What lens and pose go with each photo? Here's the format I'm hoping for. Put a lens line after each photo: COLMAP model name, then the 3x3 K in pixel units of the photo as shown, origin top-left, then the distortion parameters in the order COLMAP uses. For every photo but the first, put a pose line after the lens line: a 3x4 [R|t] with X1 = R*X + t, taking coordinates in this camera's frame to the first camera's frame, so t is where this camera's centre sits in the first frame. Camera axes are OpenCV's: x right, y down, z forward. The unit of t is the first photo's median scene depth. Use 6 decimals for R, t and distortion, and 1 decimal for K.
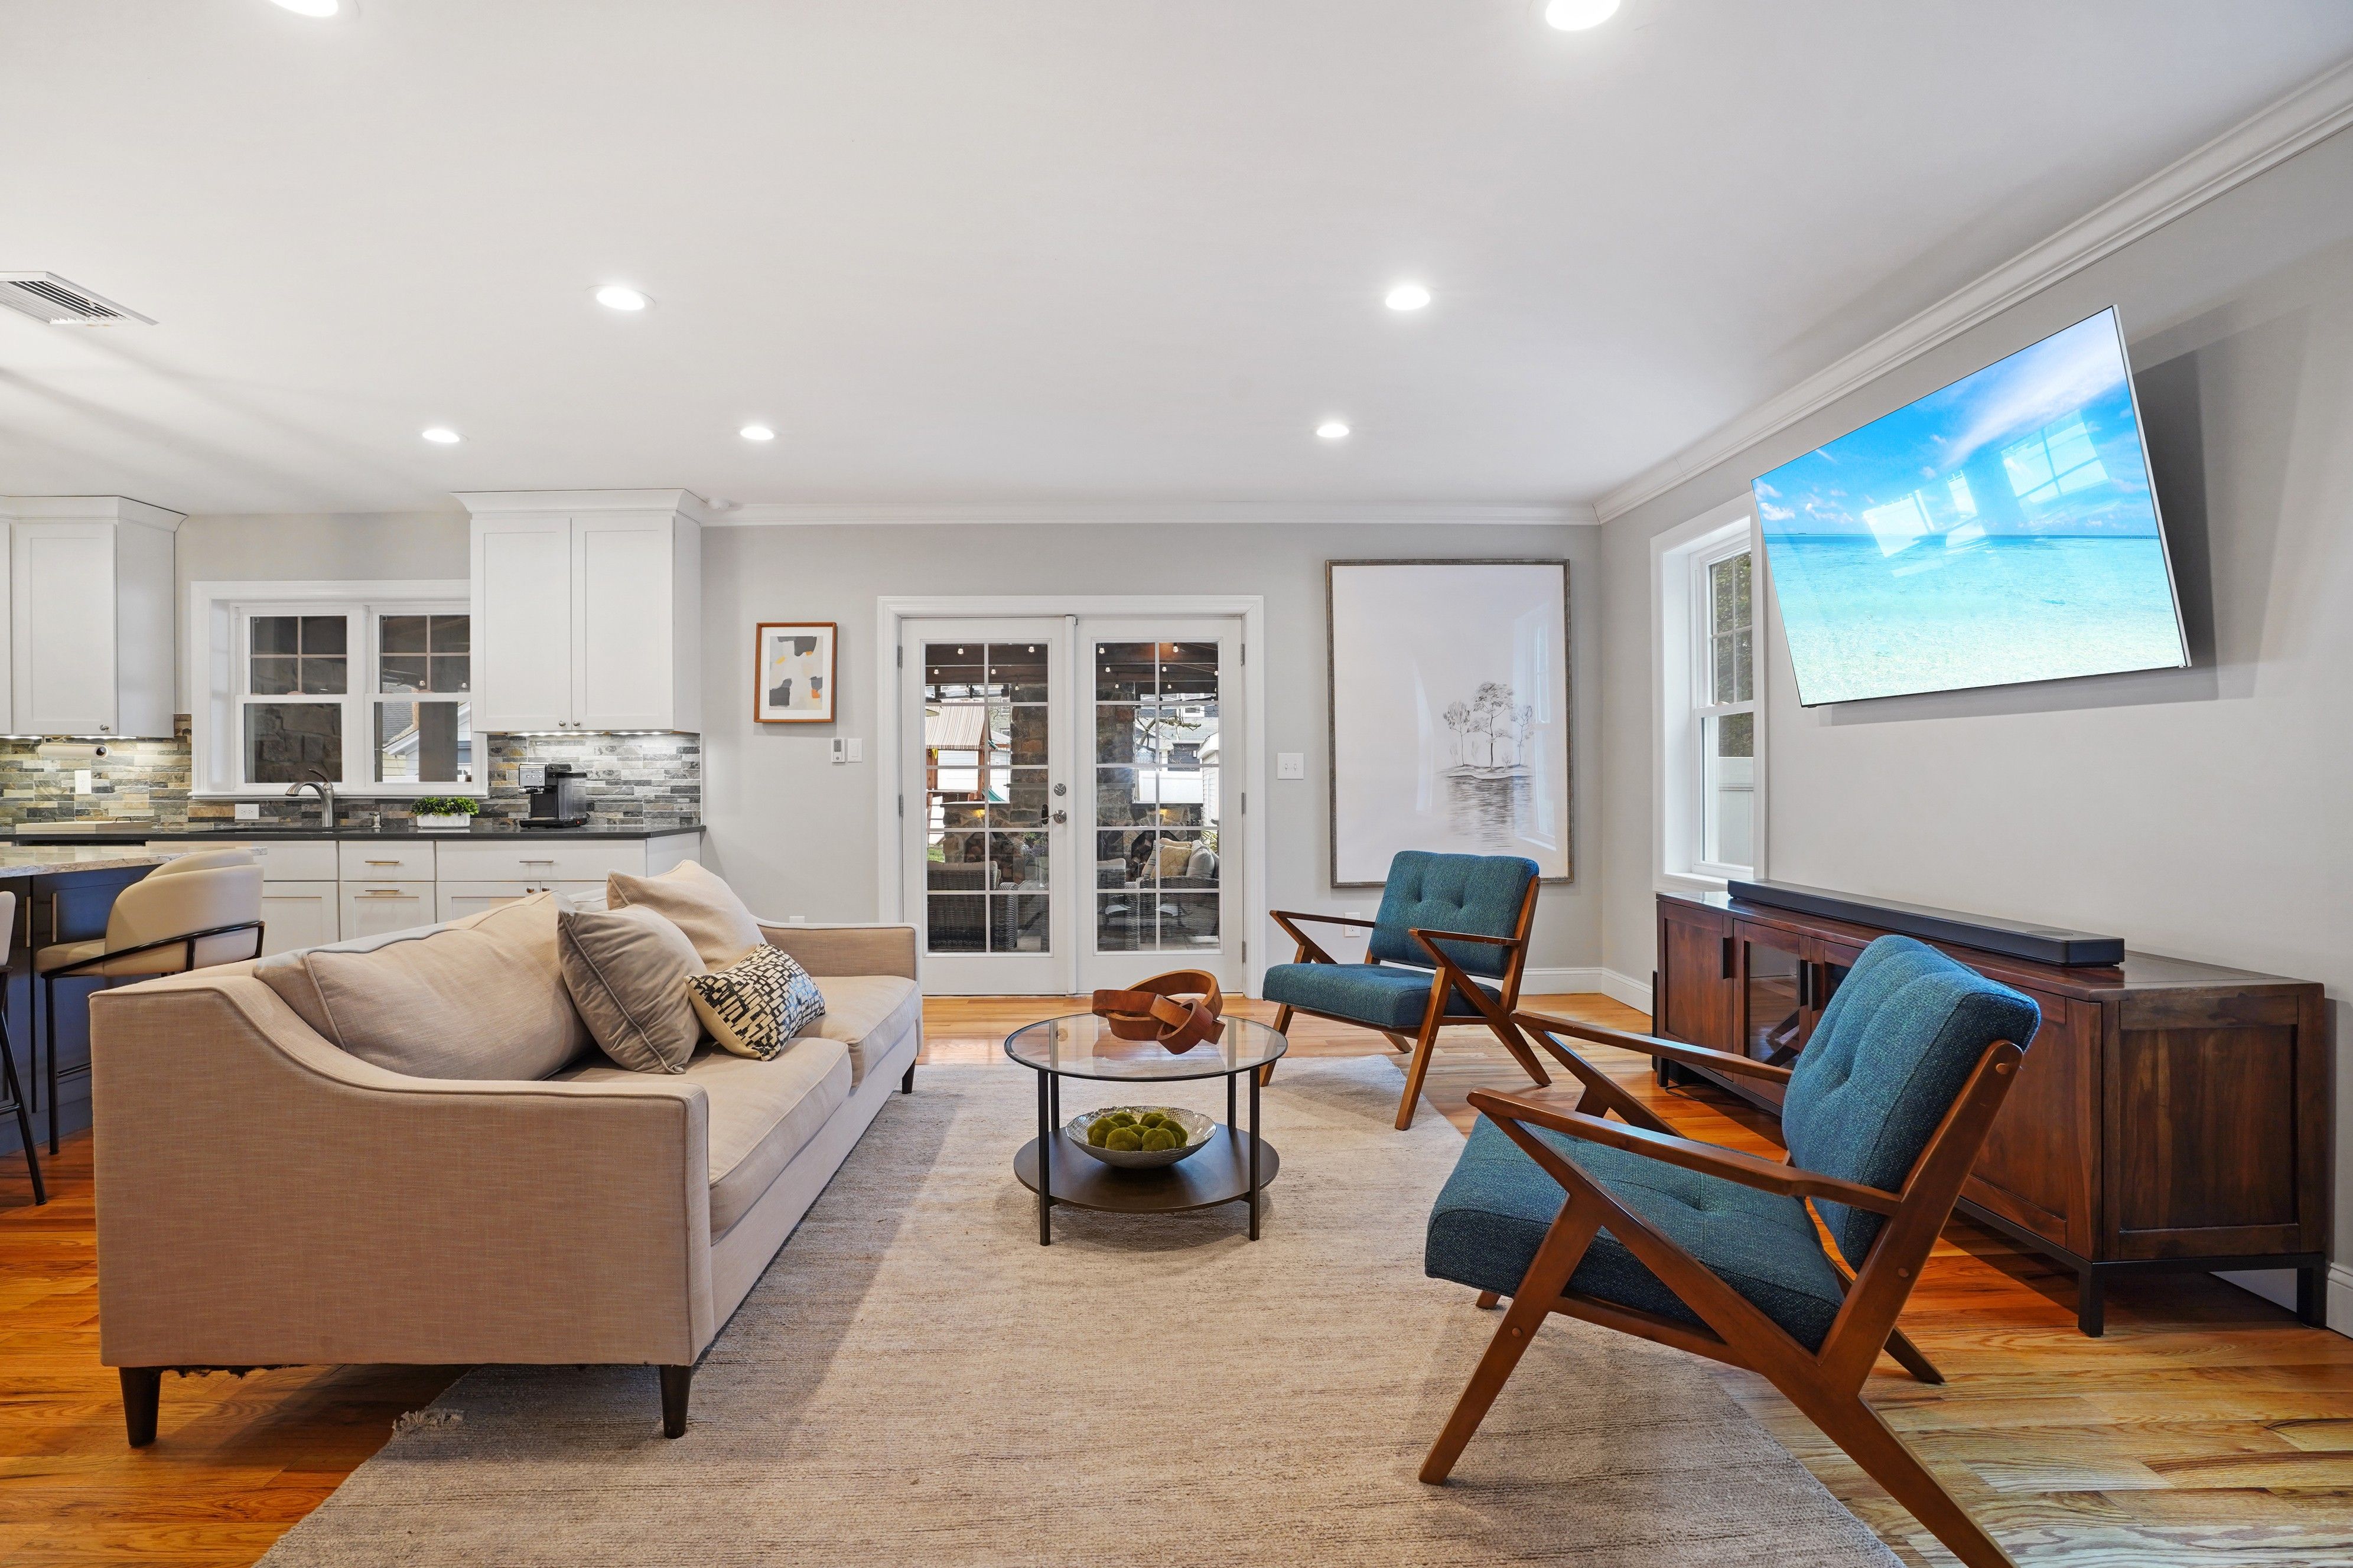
lens RADIAL K [[1048.9, 0, 1176.5], [0, 1048.9, 784.0], [0, 0, 1]] dist [-0.063135, 0.022763]
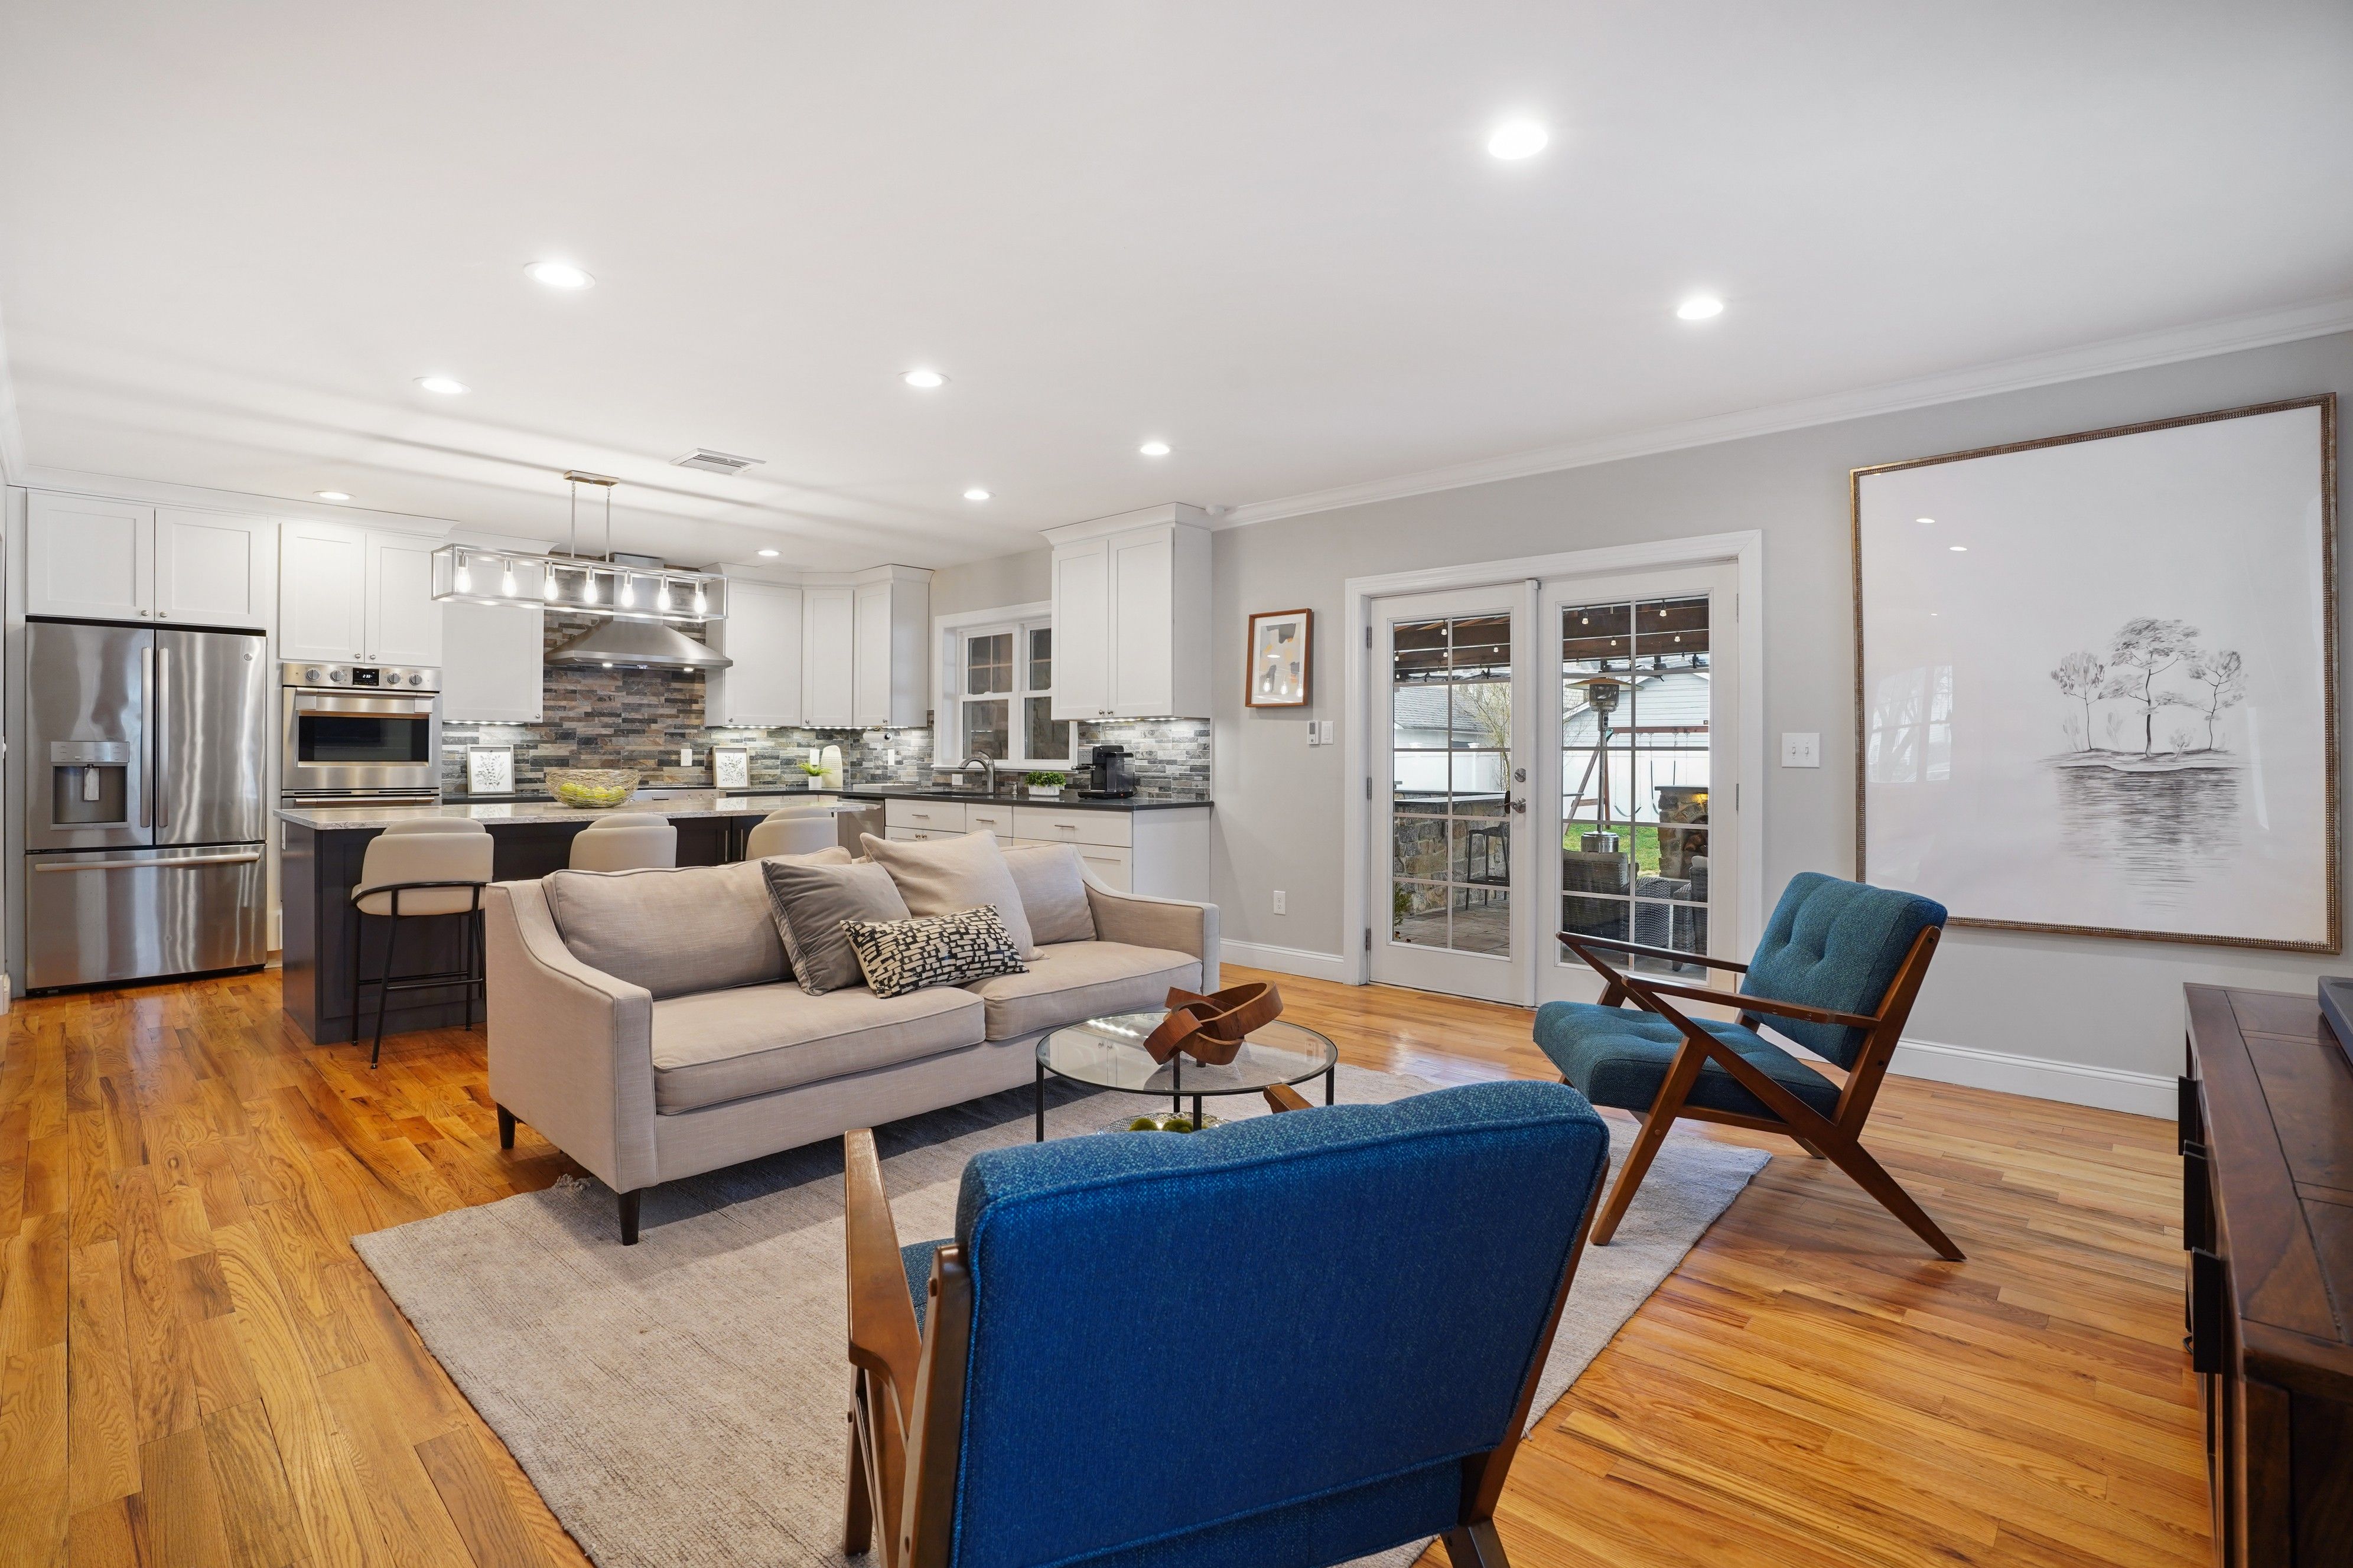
lens RADIAL K [[1076.9, 0, 1205.5], [0, 1076.9, 750.1], [0, 0, 1]] dist [-0.052412, 0.028698]
pose [[0.732759, 0.004024, -0.680476, 0.325324], [-0.011092, 0.999920, -0.006032, -0.007928], [0.680398, 0.011968, 0.732745, 0.153761]]
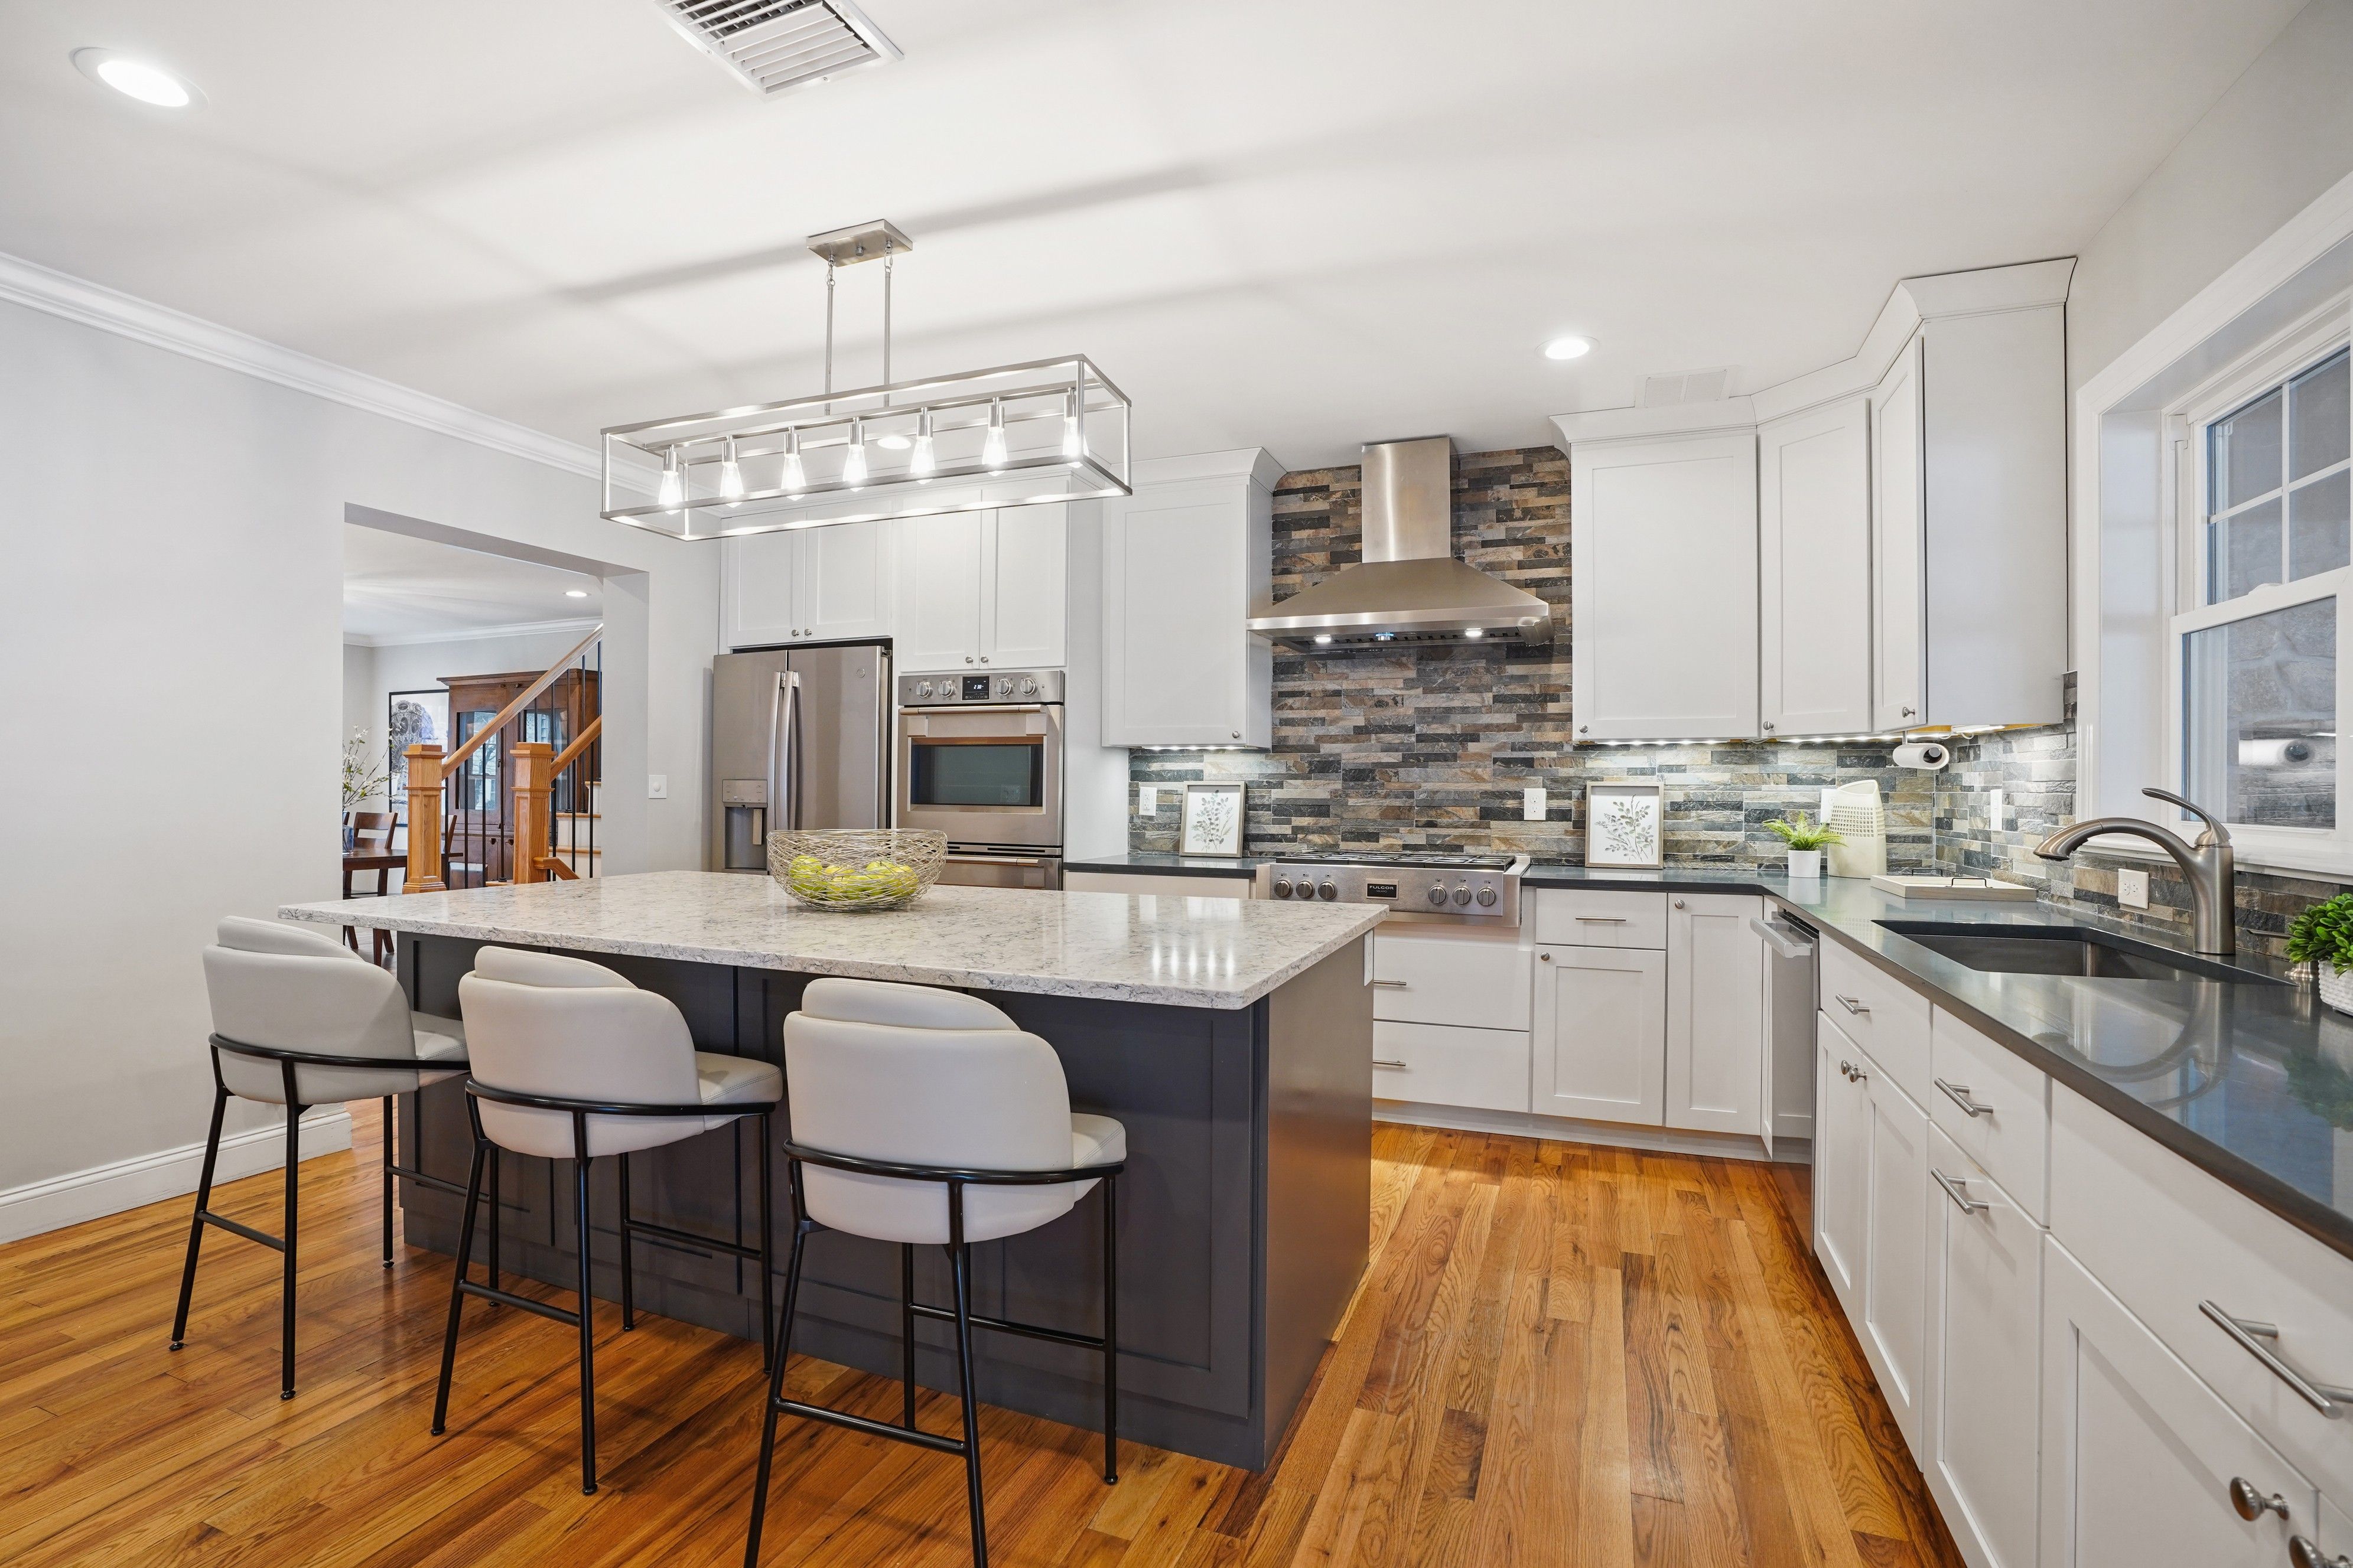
lens RADIAL K [[1099.7, 0, 1147.8], [0, 1099.7, 782.8], [0, 0, 1]] dist [-0.047197, 0.000299]
pose [[-0.403018, -0.000937, -0.915192, -0.339005], [-0.011022, 0.999932, 0.003830, -0.014127], [0.915126, 0.011631, -0.403001, 0.795245]]
